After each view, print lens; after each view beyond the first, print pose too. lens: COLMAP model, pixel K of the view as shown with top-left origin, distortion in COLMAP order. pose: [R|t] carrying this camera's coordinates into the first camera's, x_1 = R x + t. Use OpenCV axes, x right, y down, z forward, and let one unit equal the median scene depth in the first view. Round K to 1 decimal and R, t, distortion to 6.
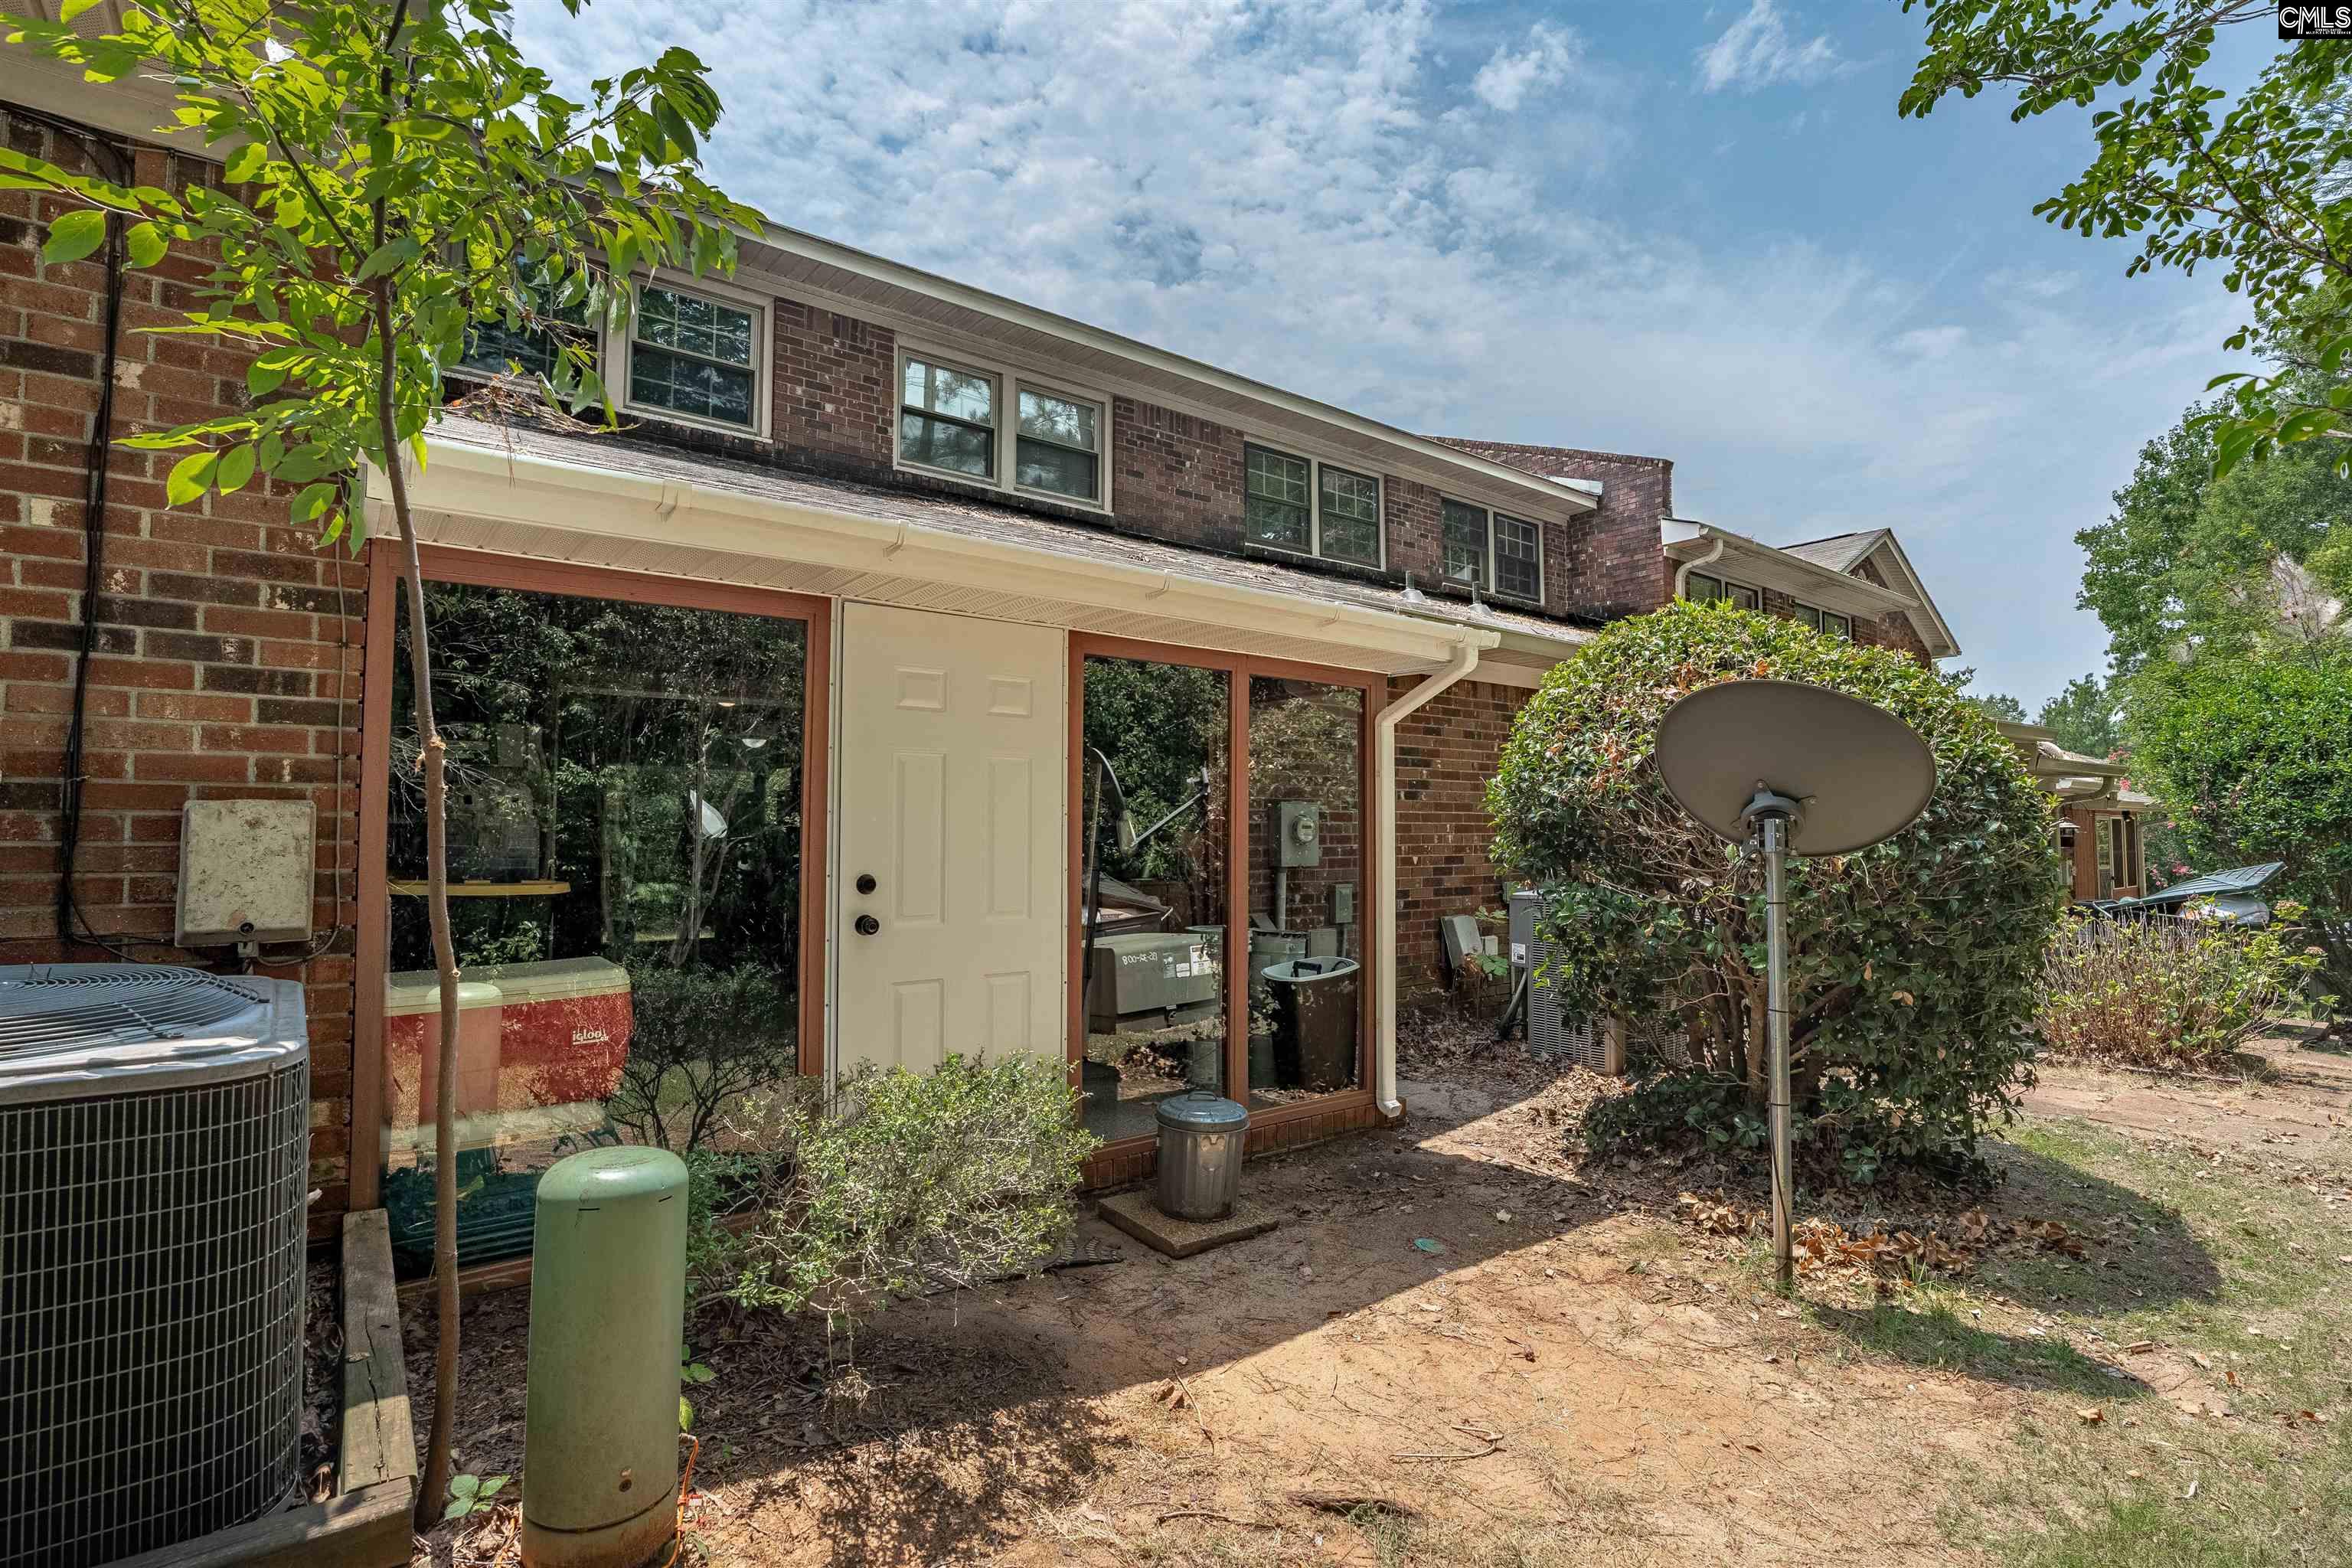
lens RADIAL K [[1096.2, 0, 1182.3], [0, 1096.2, 780.7], [0, 0, 1]] dist [-0.066221, 0.020655]
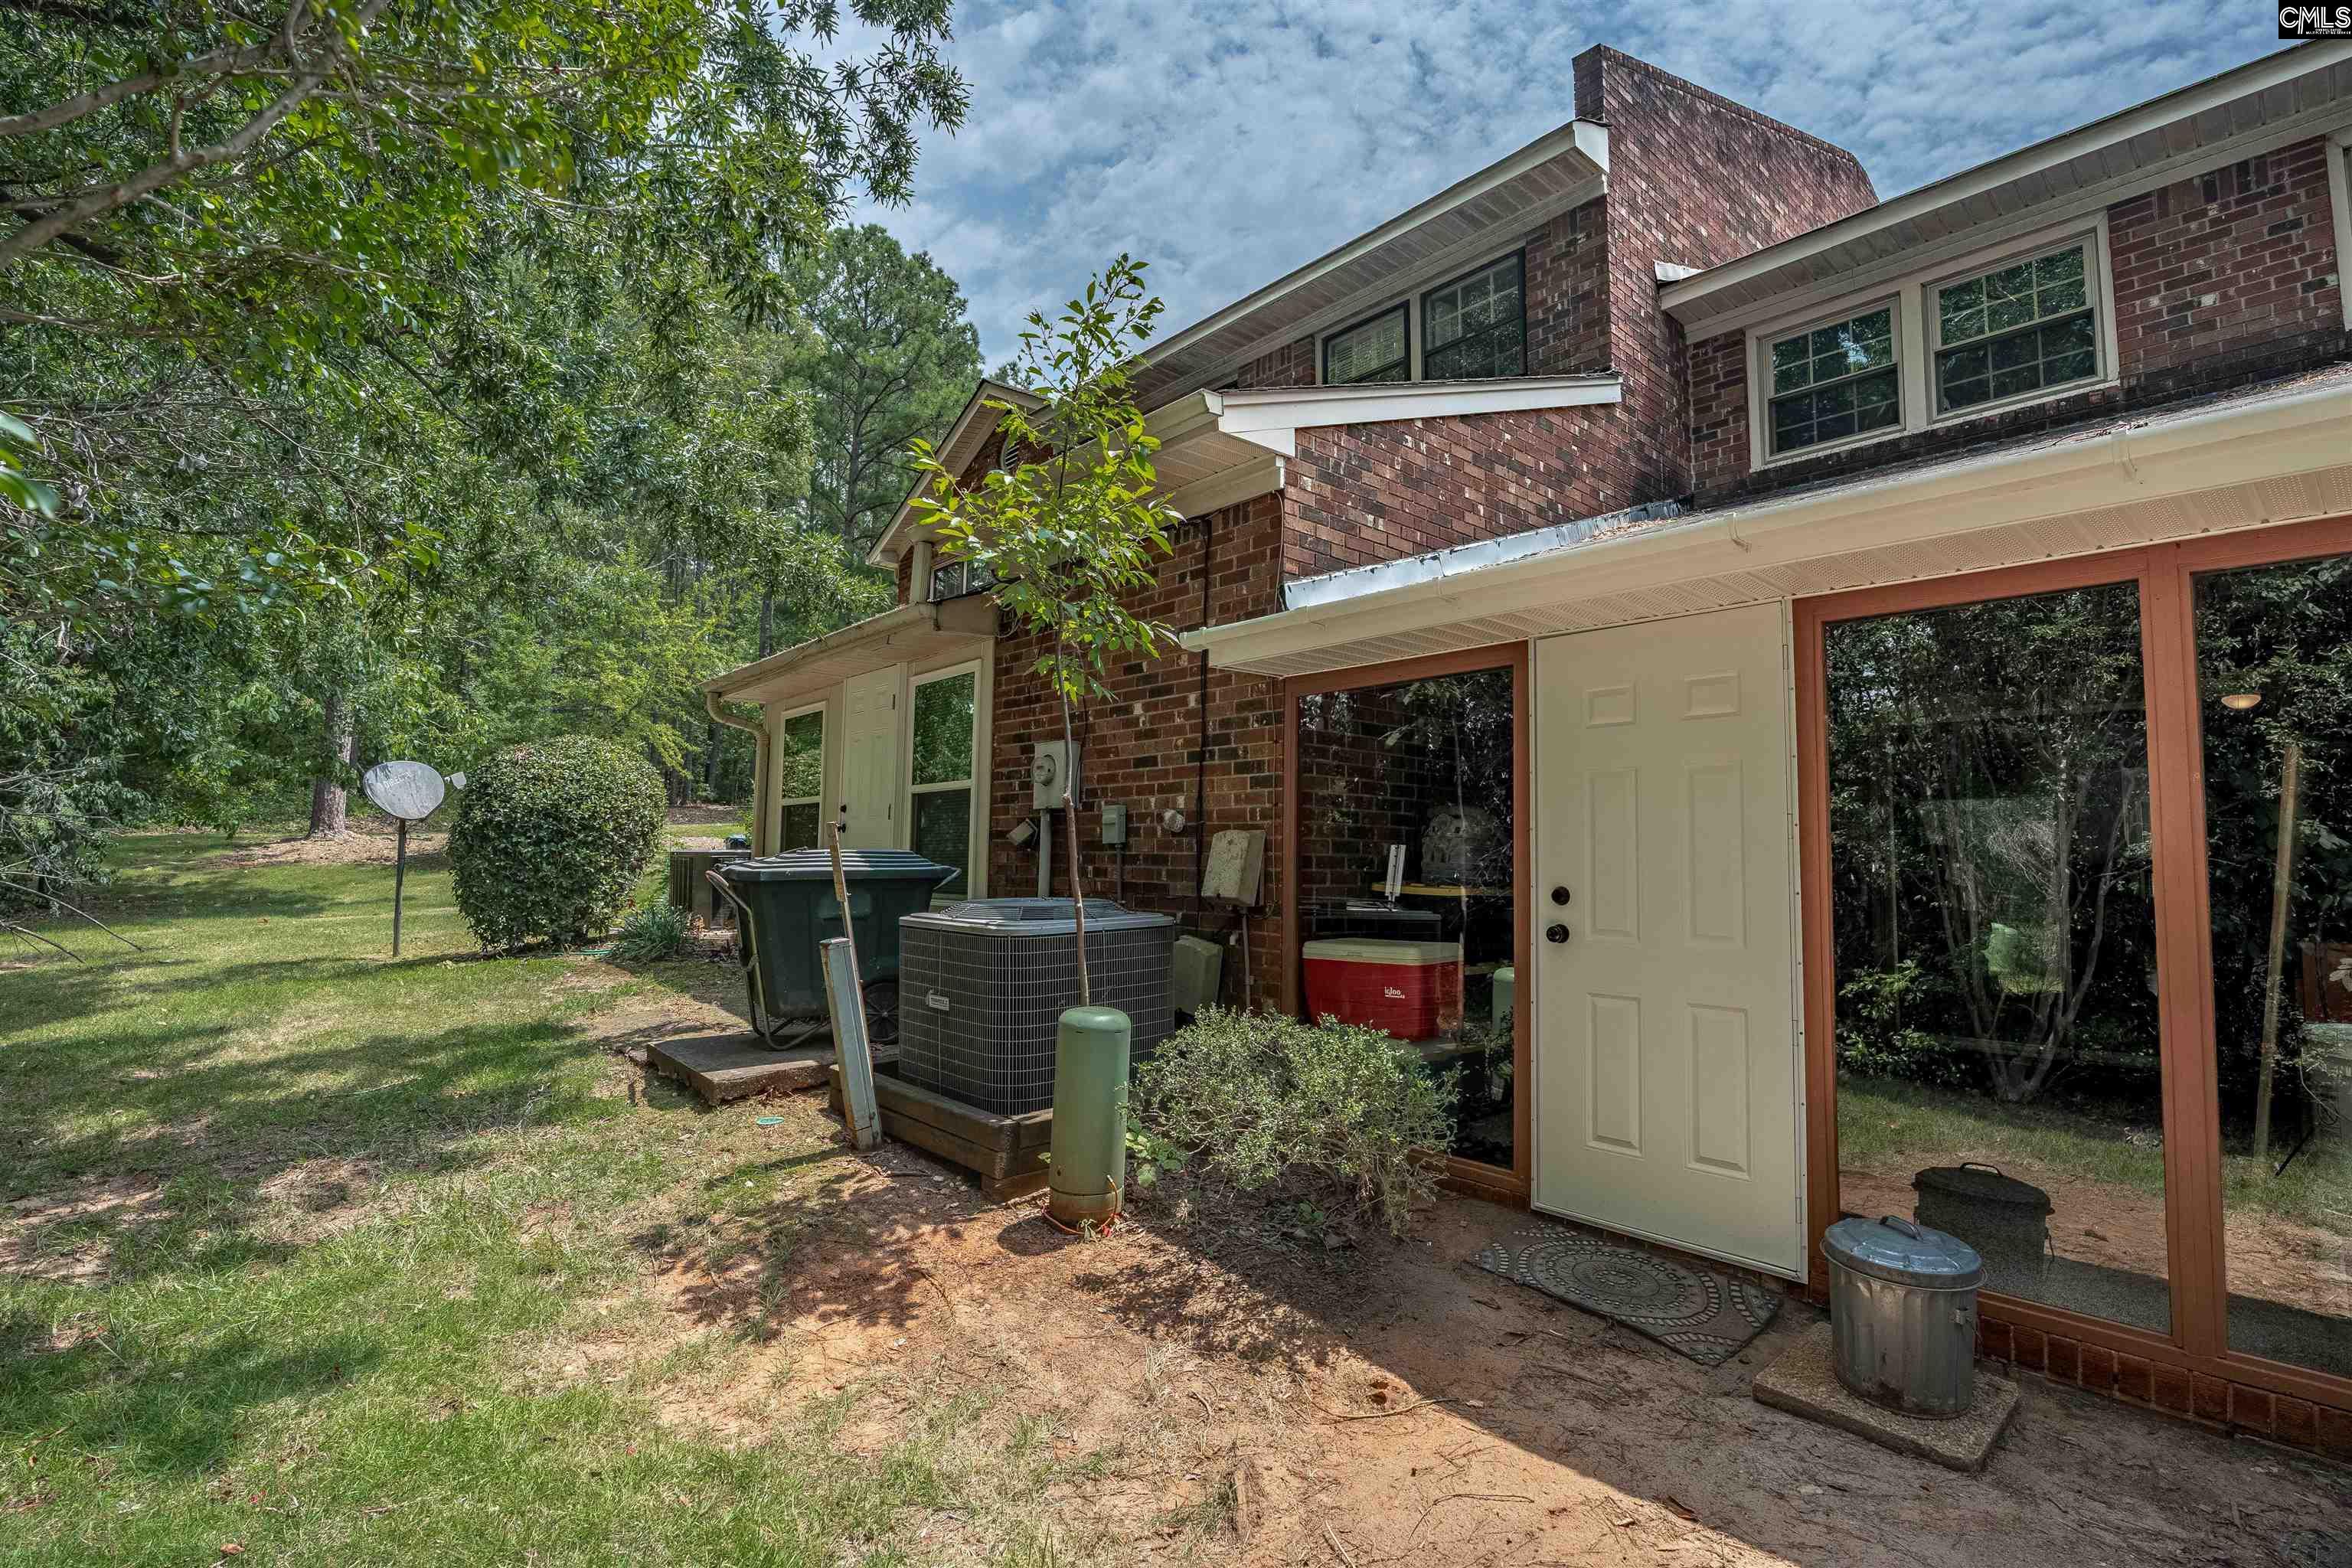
lens RADIAL K [[1096.2, 0, 1182.3], [0, 1096.2, 780.7], [0, 0, 1]] dist [-0.066221, 0.020655]
pose [[0.041694, -0.076903, -0.996166, 1.041783], [0.024412, 0.996814, -0.075931, 0.073263], [0.998832, -0.021152, 0.043438, 0.789088]]
